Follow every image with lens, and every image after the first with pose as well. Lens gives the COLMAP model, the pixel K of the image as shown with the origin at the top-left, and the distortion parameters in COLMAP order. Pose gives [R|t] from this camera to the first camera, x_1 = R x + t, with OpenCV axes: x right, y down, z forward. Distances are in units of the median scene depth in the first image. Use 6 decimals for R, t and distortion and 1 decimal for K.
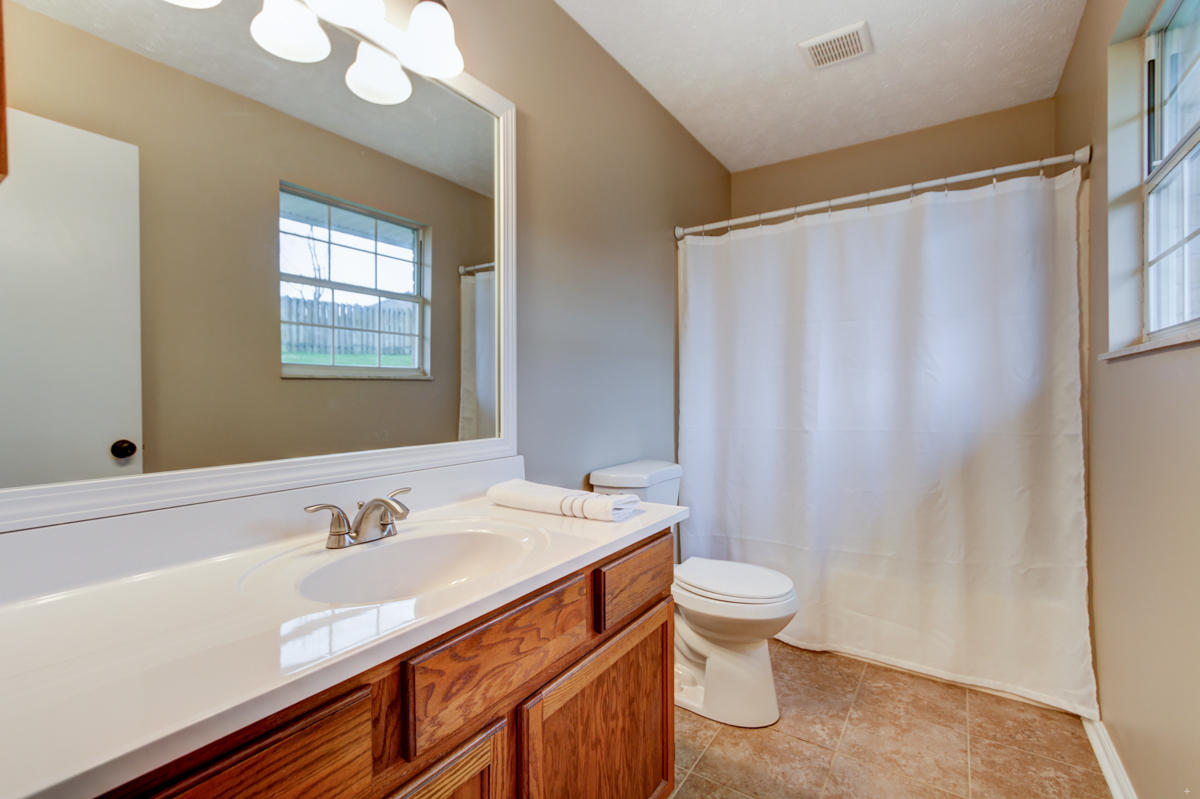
lens RADIAL K [[544.2, 0, 604.9], [0, 544.2, 397.3], [0, 0, 1]] dist [-0.008318, 0.002675]
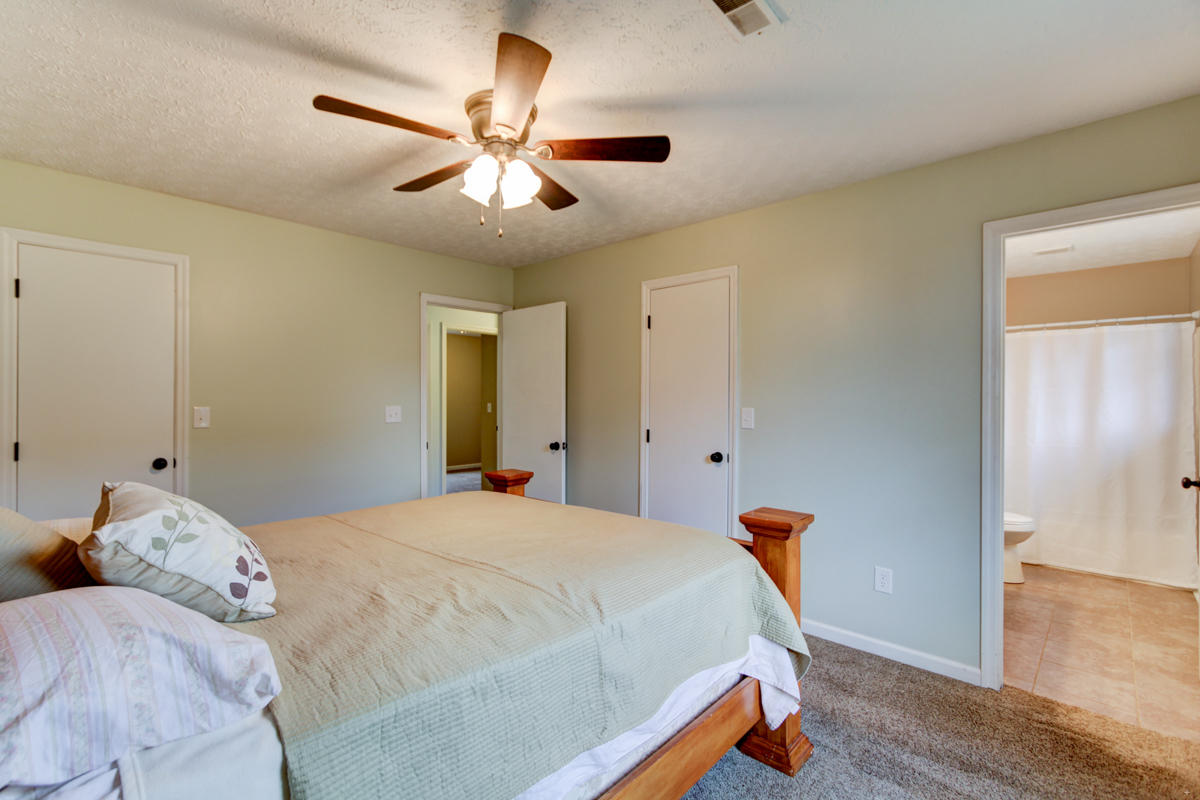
lens RADIAL K [[544.2, 0, 594.8], [0, 544.2, 400.0], [0, 0, 1]] dist [-0.008318, 0.002675]
pose [[0.983407, 0.010025, -0.181133, -0.917615], [-0.009876, 0.999950, 0.001722, -0.104327], [0.181142, 0.000095, 0.983457, -1.334682]]
